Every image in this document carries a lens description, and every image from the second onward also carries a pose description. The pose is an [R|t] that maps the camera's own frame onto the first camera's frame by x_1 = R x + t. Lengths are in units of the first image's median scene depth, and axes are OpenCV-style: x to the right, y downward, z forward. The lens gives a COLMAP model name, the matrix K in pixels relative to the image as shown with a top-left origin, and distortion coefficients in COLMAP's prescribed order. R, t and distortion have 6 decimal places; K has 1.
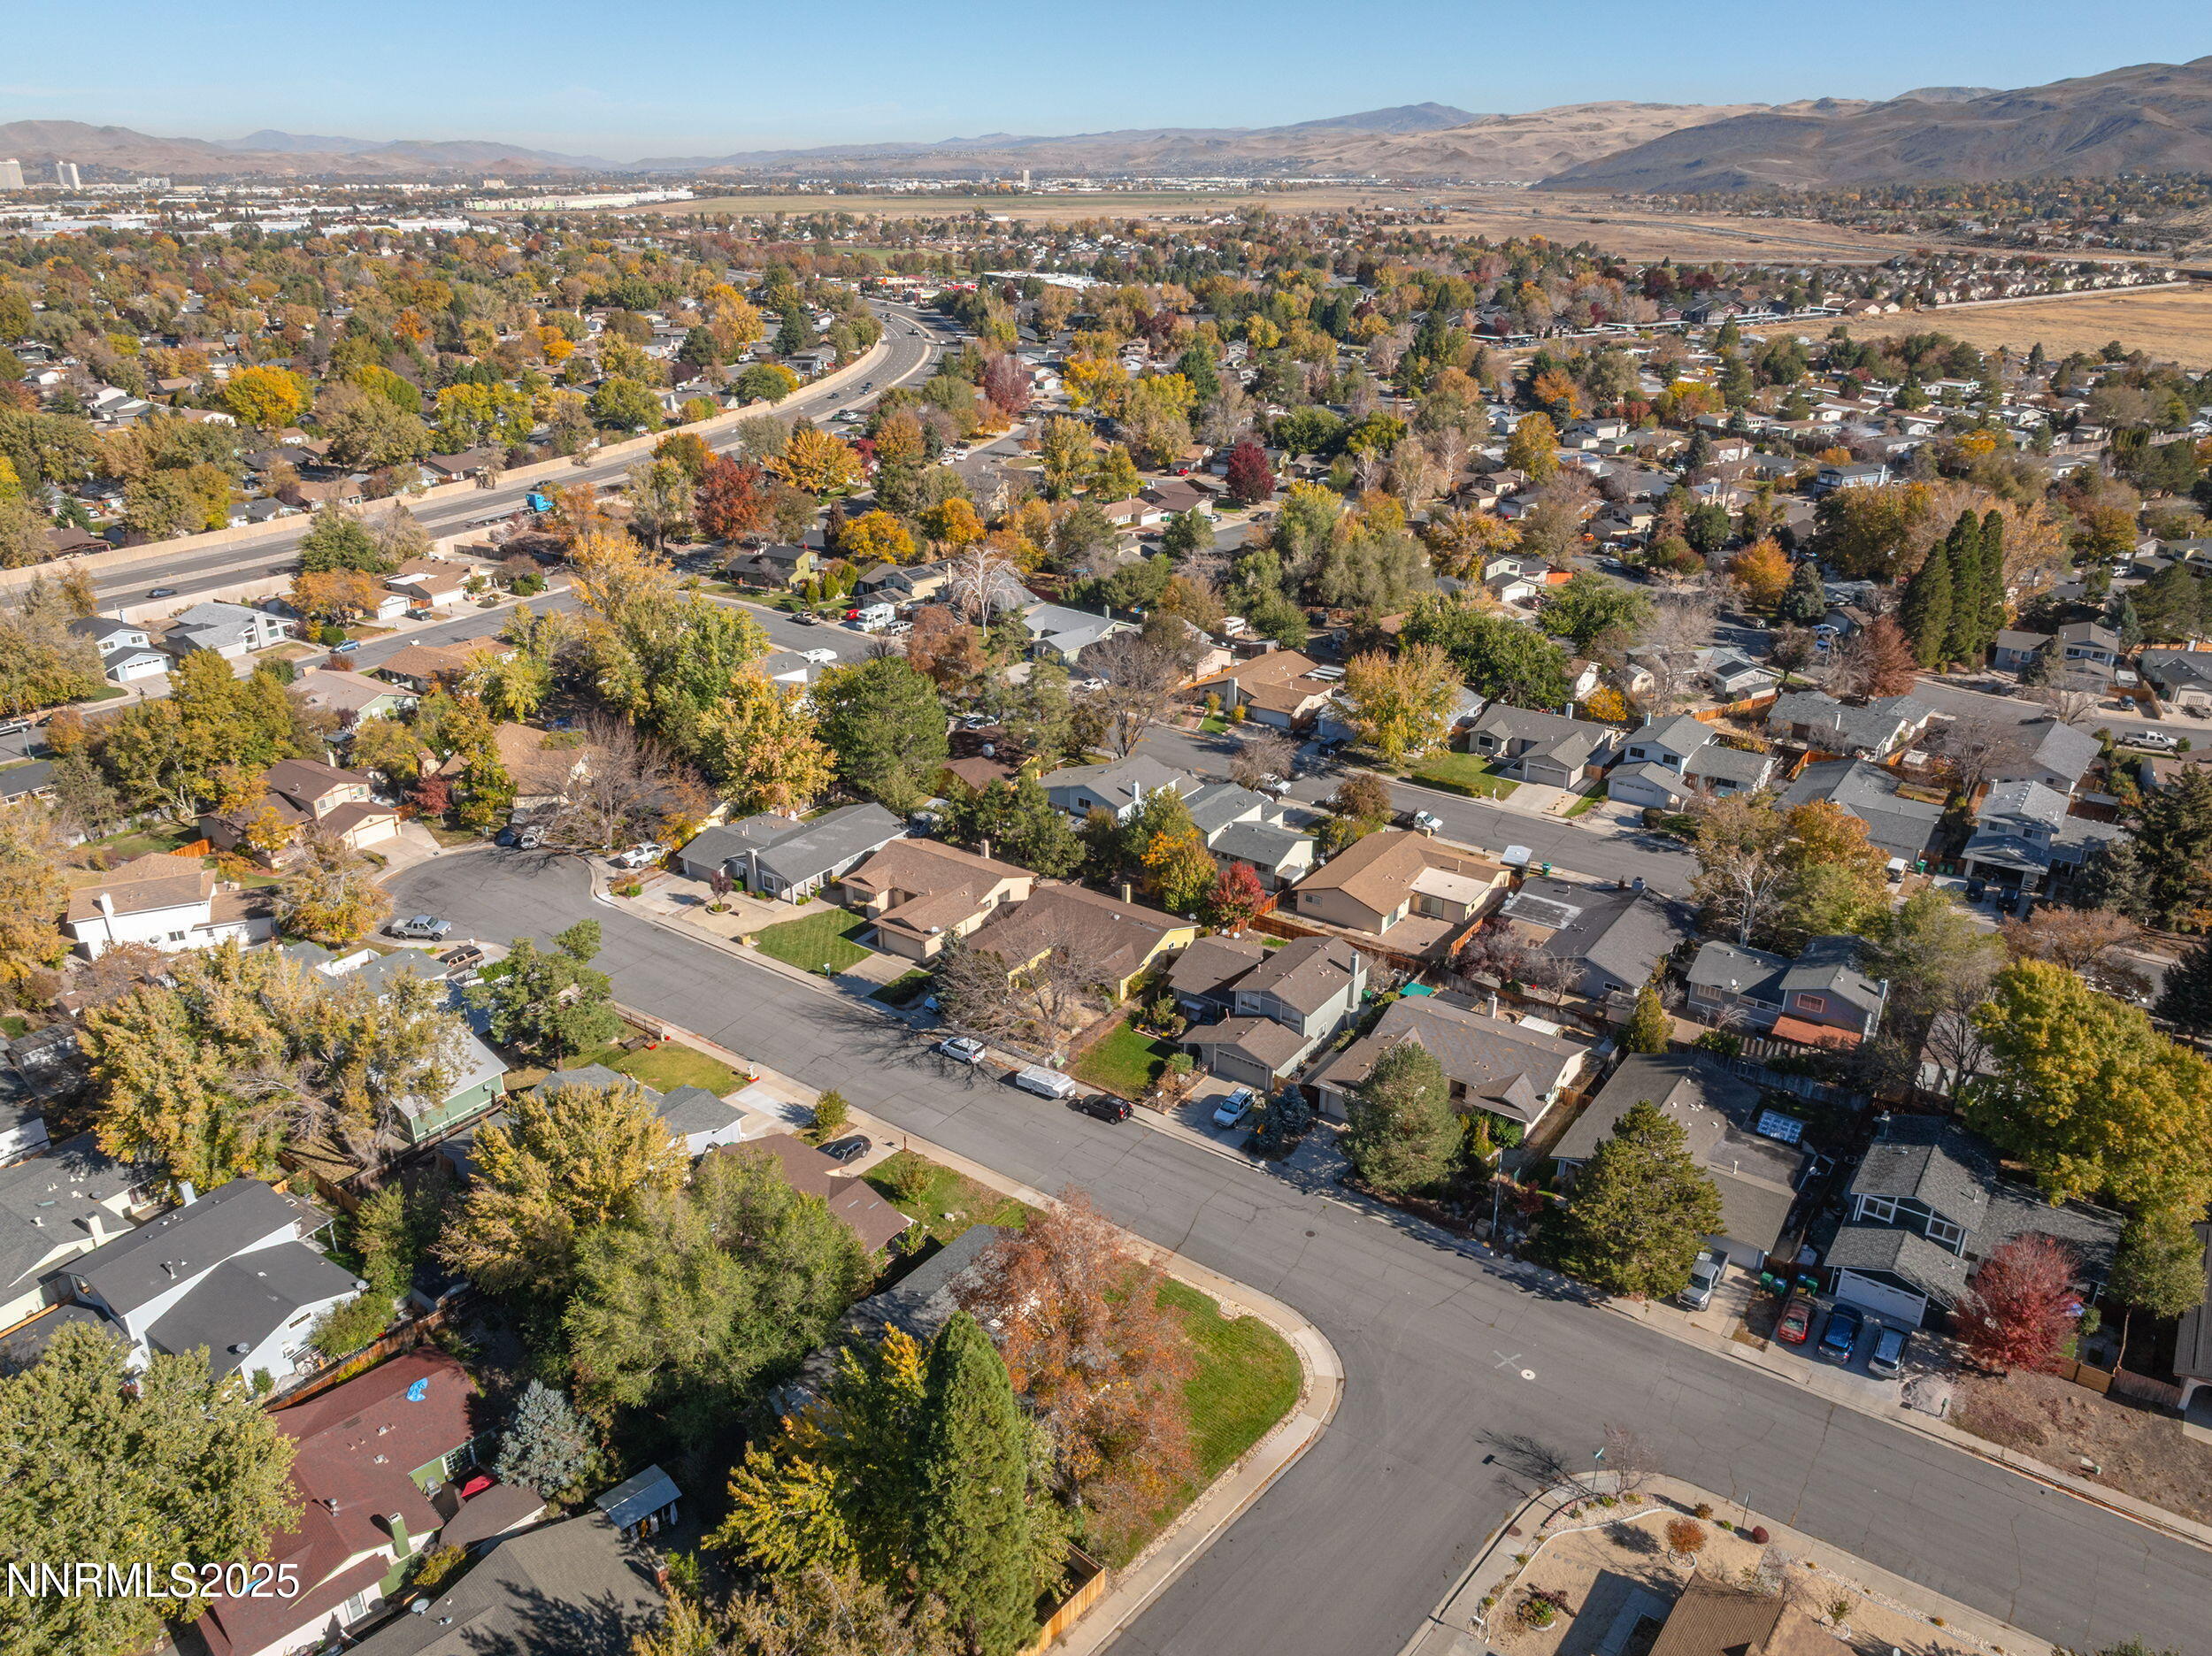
lens RADIAL K [[1555.9, 0, 1104.1], [0, 1555.9, 824.9], [0, 0, 1]] dist [-0.030562, 0.016600]
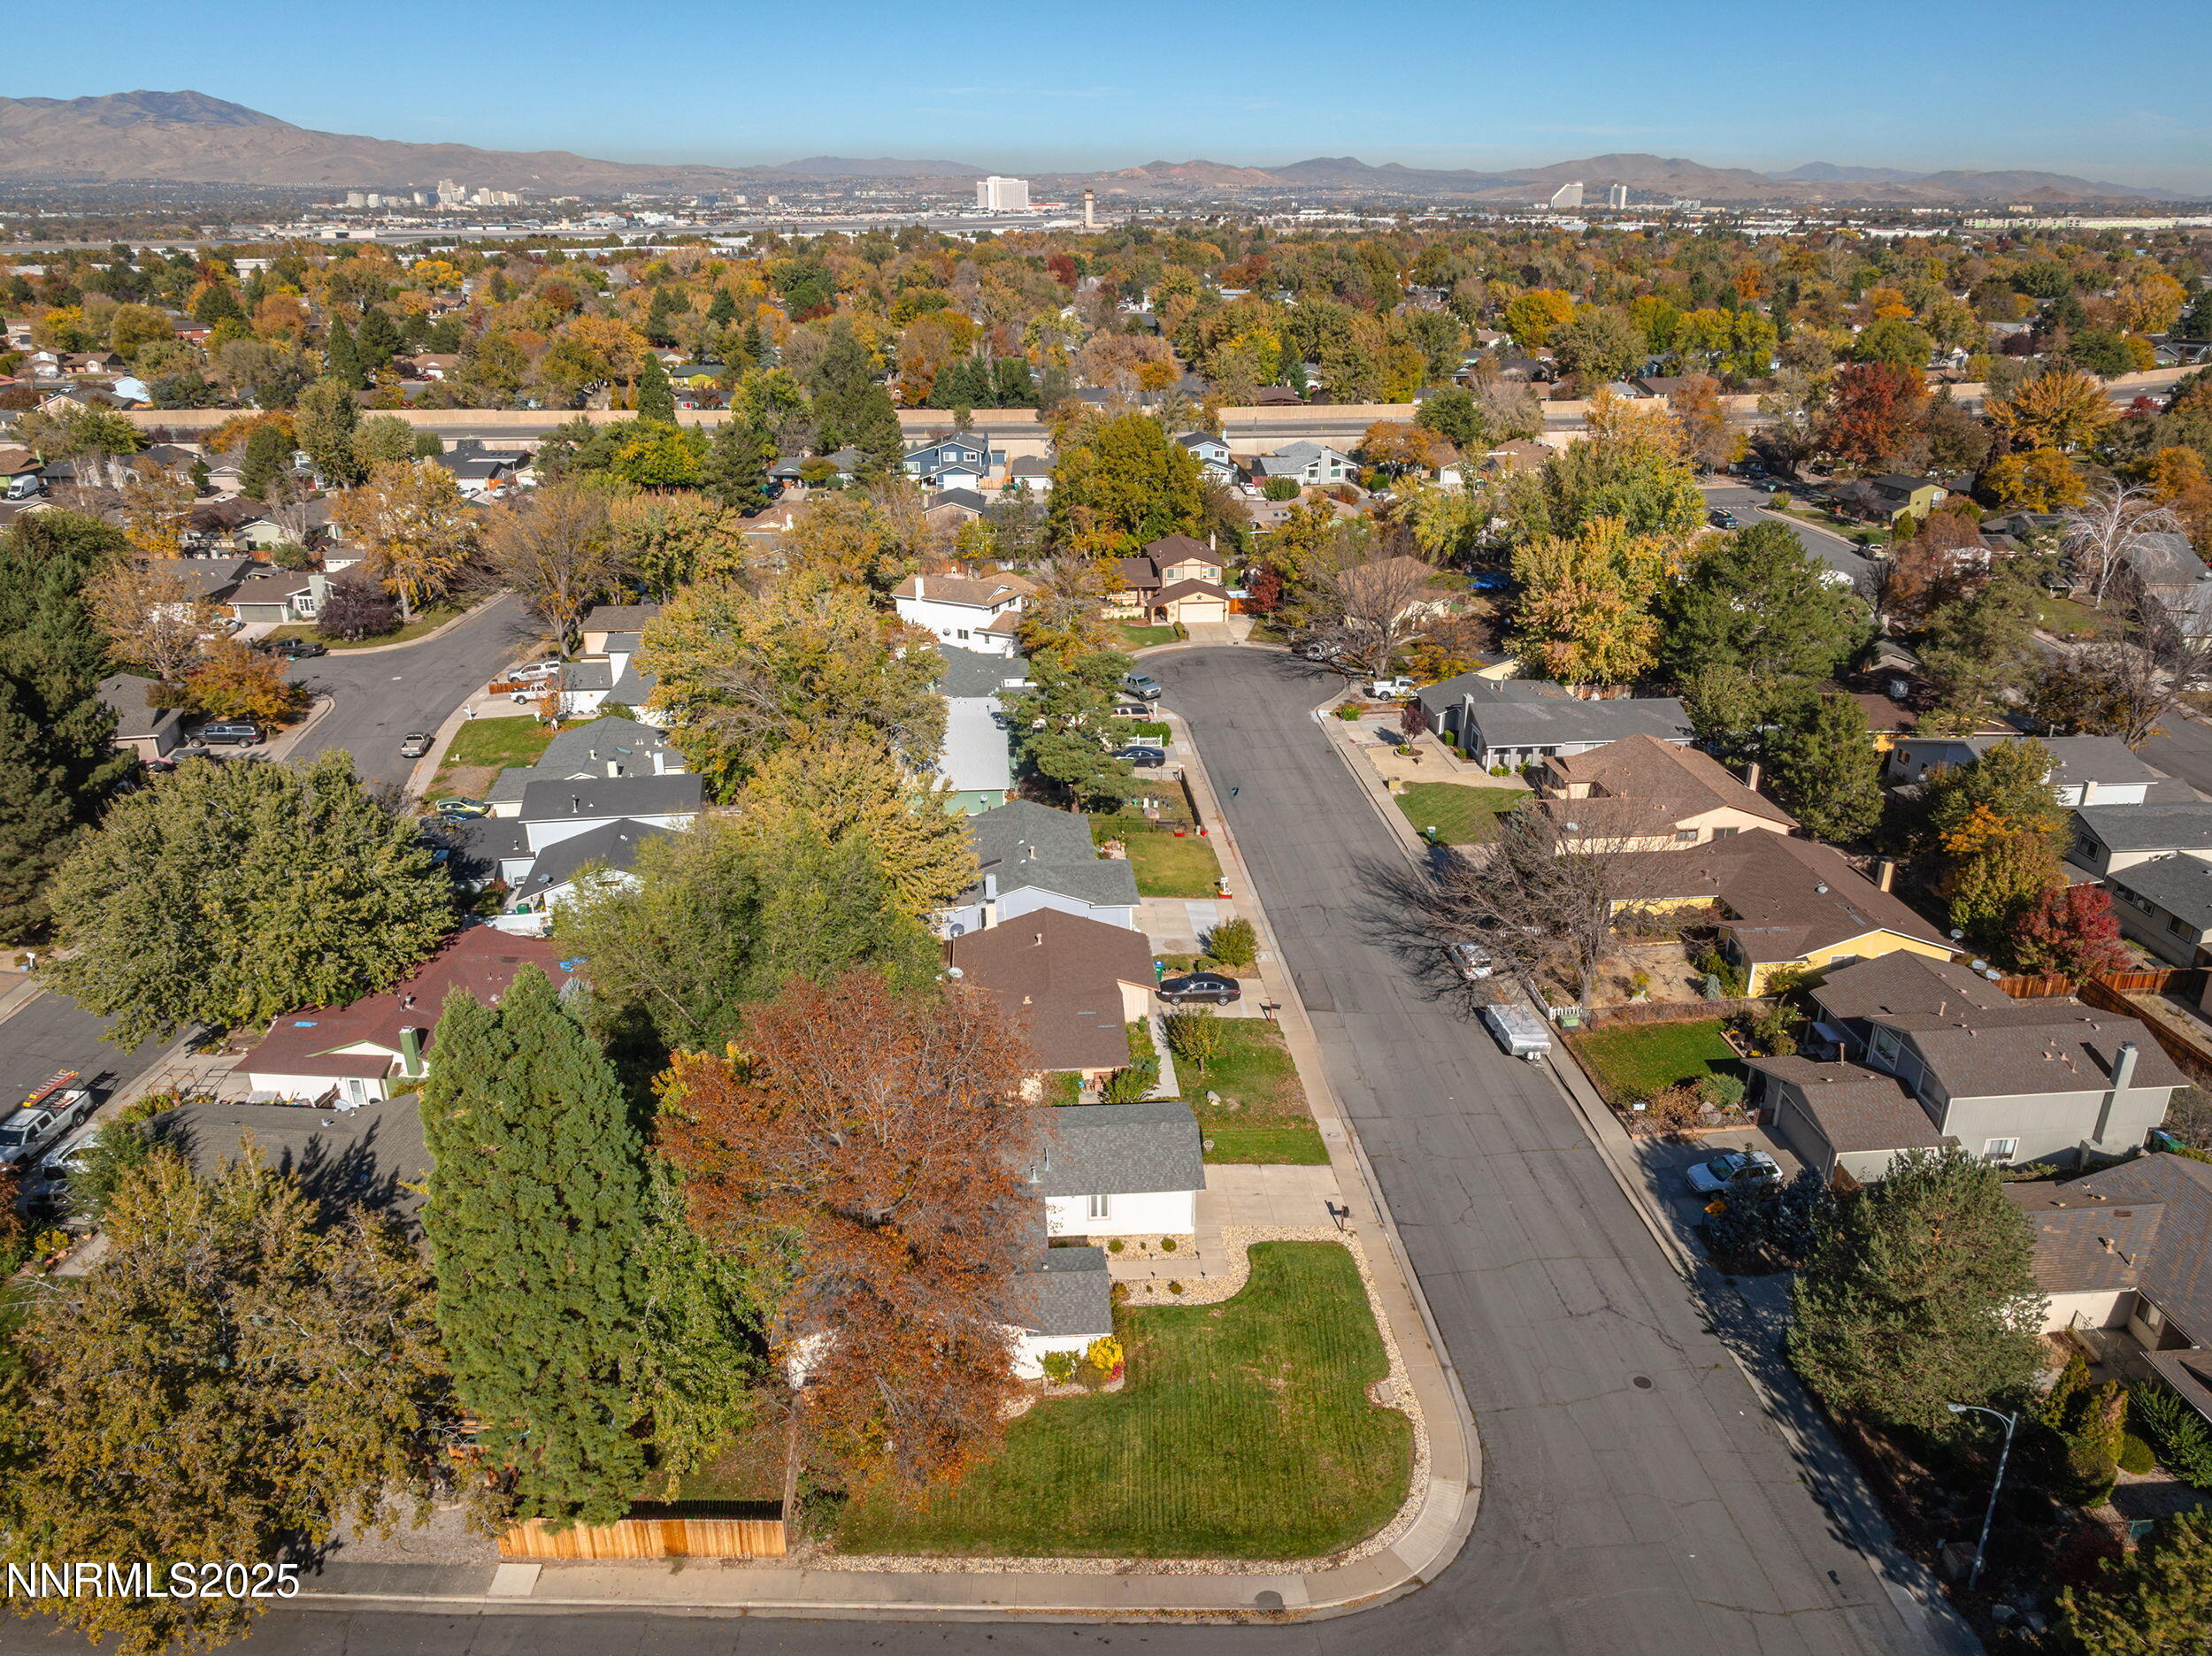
lens RADIAL K [[1555.9, 0, 1104.6], [0, 1555.9, 823.4], [0, 0, 1]] dist [-0.030562, 0.016600]
pose [[0.650294, 0.281885, -0.705449, 0.176645], [-0.295012, 0.949435, 0.107430, 0.035503], [0.700061, 0.138255, 0.700571, 0.228689]]
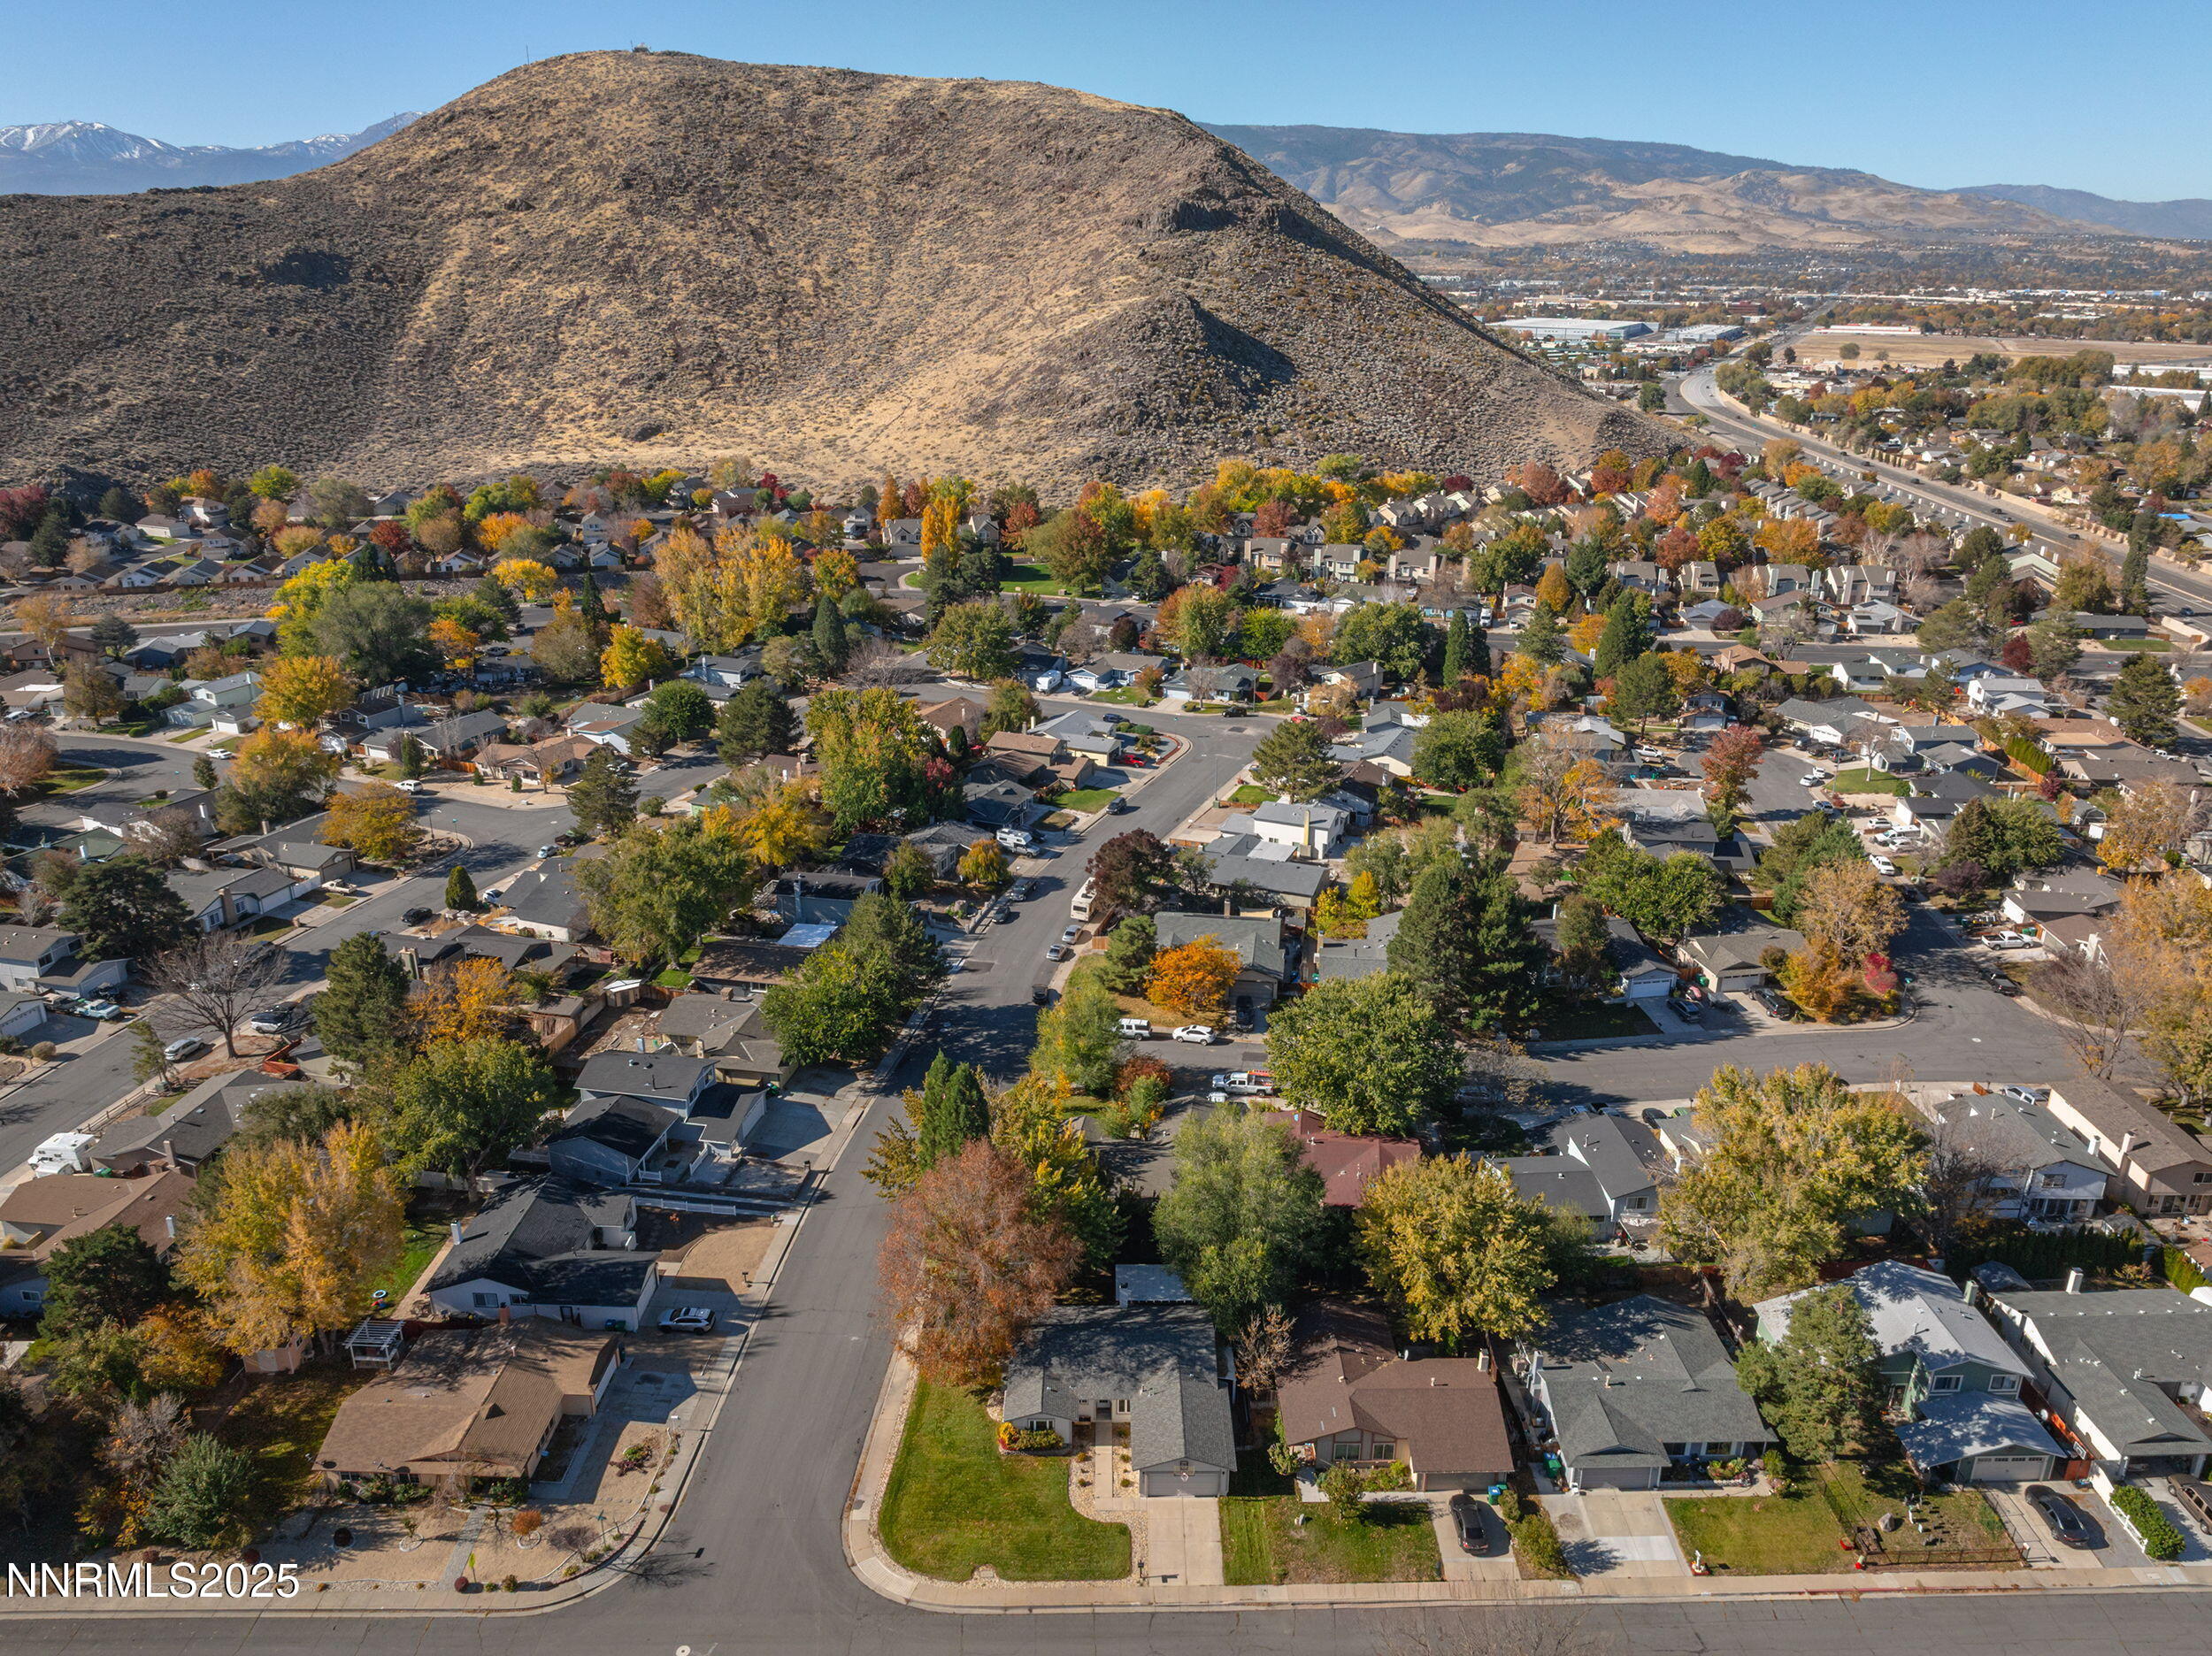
lens RADIAL K [[1555.9, 0, 1105.1], [0, 1555.9, 828.5], [0, 0, 1]] dist [-0.030562, 0.016600]
pose [[-0.800619, 0.203231, -0.563655, 0.229129], [-0.237142, 0.756427, 0.609575, -0.318036], [0.550248, 0.621704, -0.557415, 0.620788]]
